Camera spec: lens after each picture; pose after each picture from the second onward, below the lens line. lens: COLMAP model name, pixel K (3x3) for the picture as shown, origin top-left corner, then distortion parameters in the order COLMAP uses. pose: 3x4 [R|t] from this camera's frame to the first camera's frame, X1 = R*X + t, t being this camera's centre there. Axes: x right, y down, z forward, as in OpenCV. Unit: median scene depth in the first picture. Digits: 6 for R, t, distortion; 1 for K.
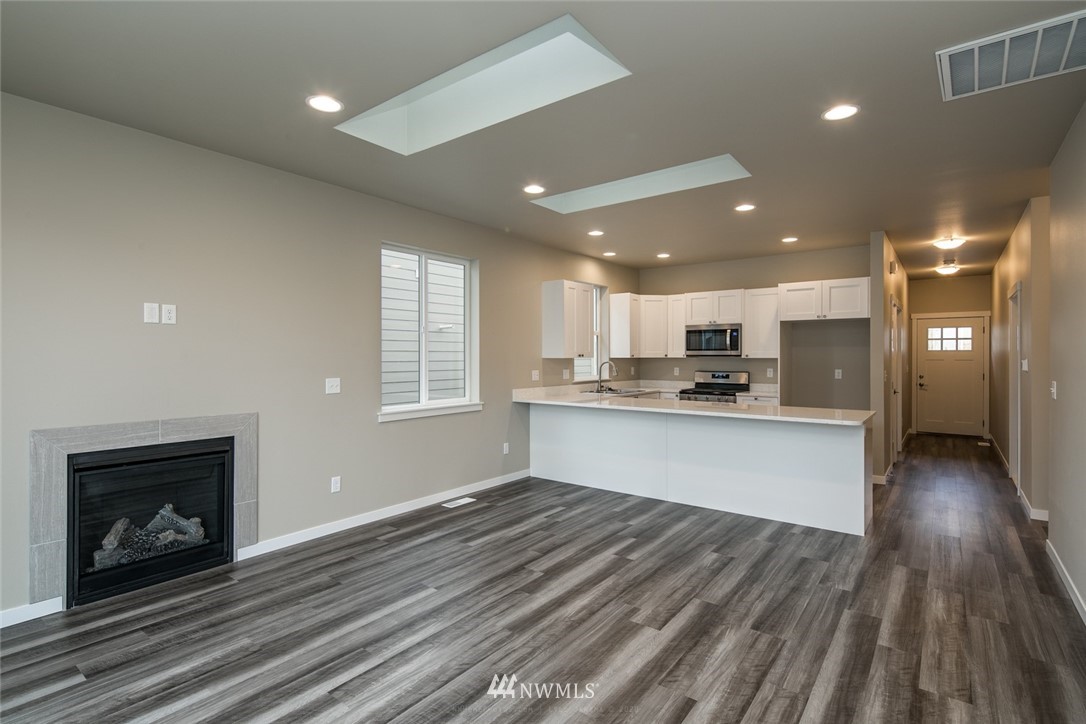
lens RADIAL K [[523.1, 0, 544.5], [0, 523.1, 356.3], [0, 0, 1]] dist [0.000585, -0.000653]
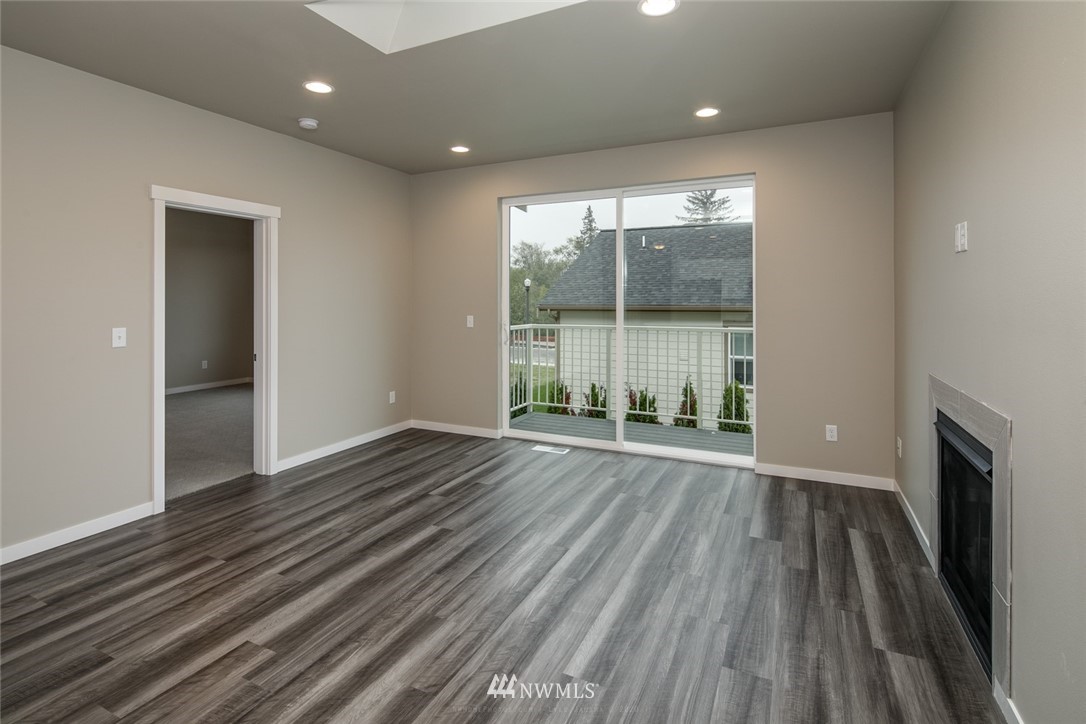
lens RADIAL K [[529.9, 0, 543.6], [0, 529.9, 303.1], [0, 0, 1]] dist [0.002023, -0.001679]
pose [[-0.980102, 0.002525, -0.198479, -0.044209], [0.000666, 0.999955, 0.009433, -0.001342], [0.198494, 0.009113, -0.980060, 1.274395]]
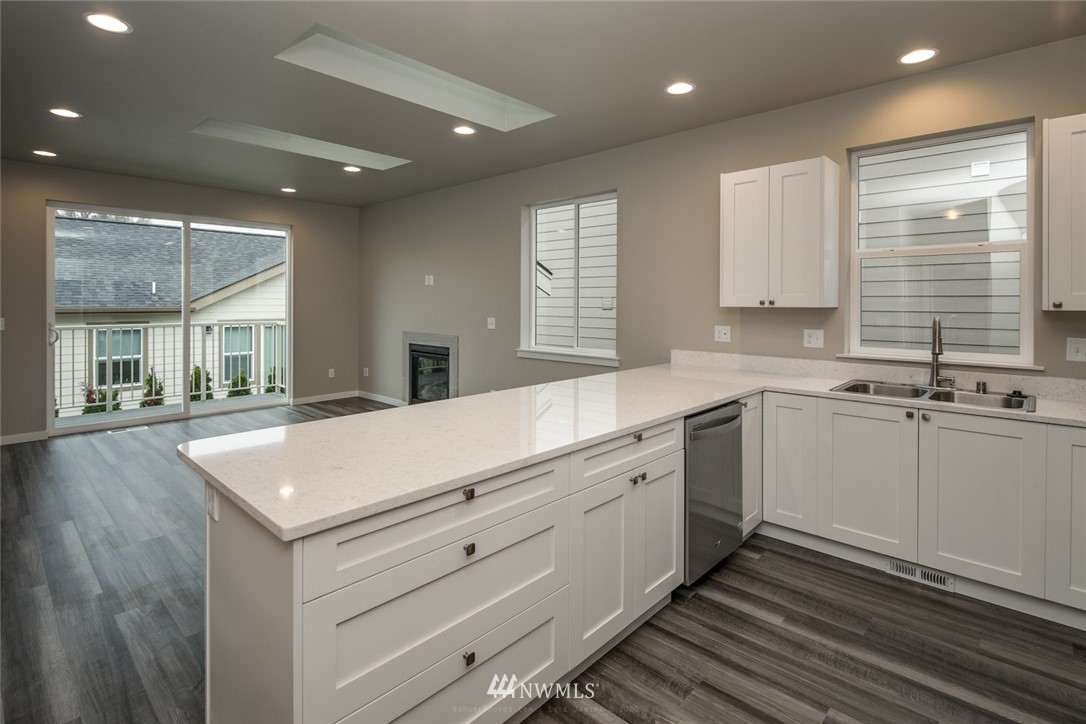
lens RADIAL K [[529.9, 0, 543.6], [0, 529.9, 303.1], [0, 0, 1]] dist [0.002023, -0.001679]
pose [[-0.100239, 0.003805, -0.994956, 1.008016], [-0.004432, 0.999981, 0.004271, -0.003733], [0.994954, 0.004837, -0.100220, 1.330538]]
